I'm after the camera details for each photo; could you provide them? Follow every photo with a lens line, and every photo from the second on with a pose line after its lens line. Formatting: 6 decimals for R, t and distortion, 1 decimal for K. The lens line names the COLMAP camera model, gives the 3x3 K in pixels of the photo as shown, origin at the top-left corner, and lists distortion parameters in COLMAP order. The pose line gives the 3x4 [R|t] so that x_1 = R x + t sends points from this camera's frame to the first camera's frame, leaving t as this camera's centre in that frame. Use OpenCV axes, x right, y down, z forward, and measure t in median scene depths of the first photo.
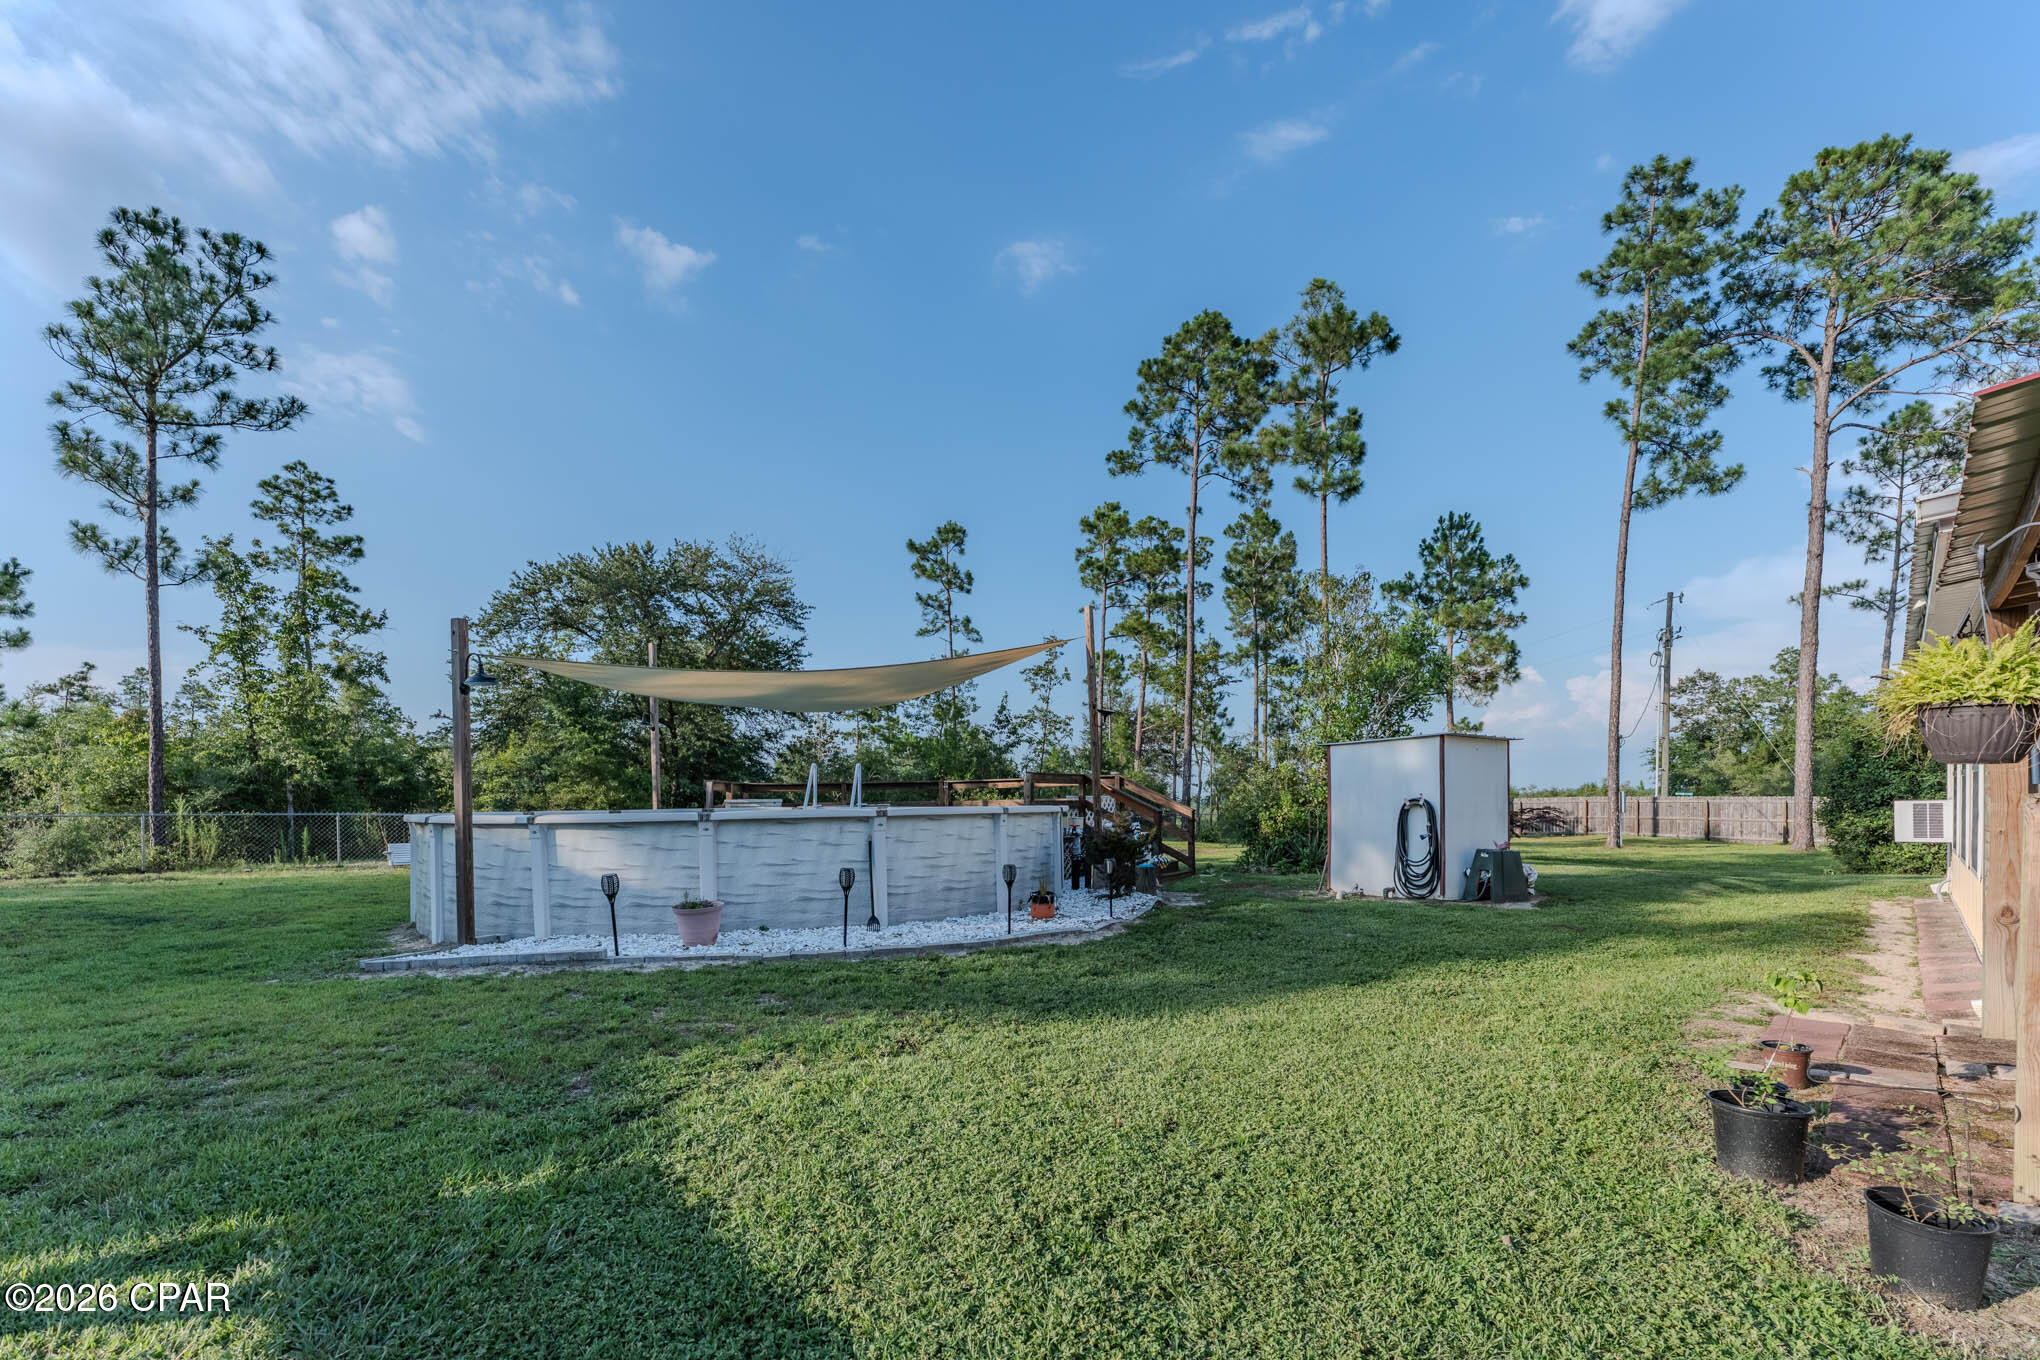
lens RADIAL K [[863.8, 0, 1007.1], [0, 863.8, 810.8], [0, 0, 1]] dist [0.001351, -0.000074]
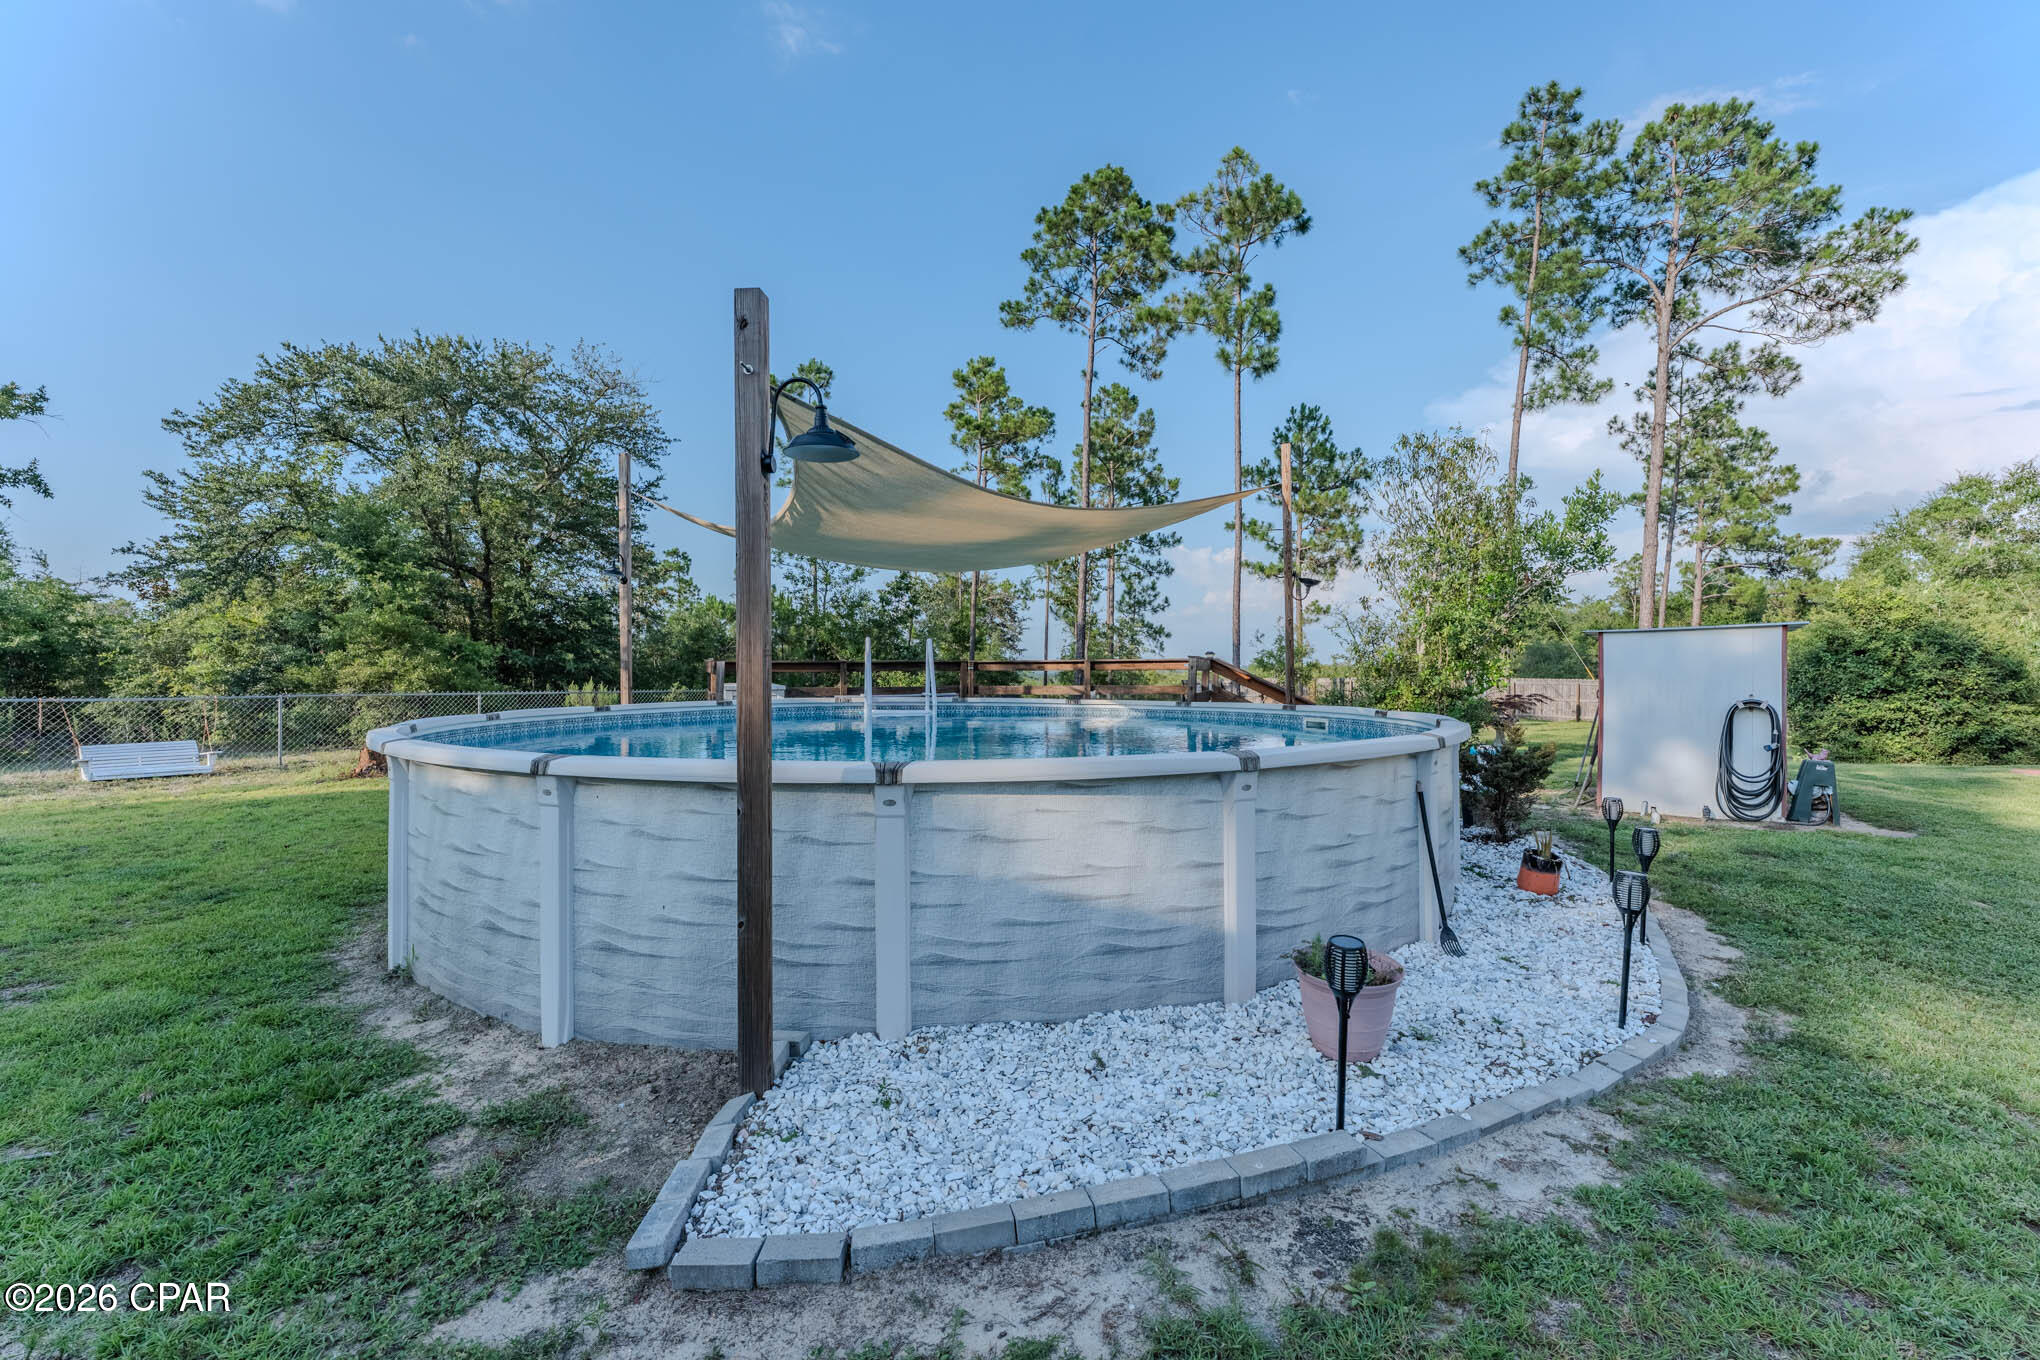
lens RADIAL K [[863.8, 0, 1008.8], [0, 863.8, 684.1], [0, 0, 1]] dist [0.001351, -0.000074]
pose [[0.962341, 0.006376, 0.271770, -0.152429], [-0.007300, 0.999971, 0.002388, -0.008885], [-0.271747, -0.004282, 0.962359, 0.128958]]
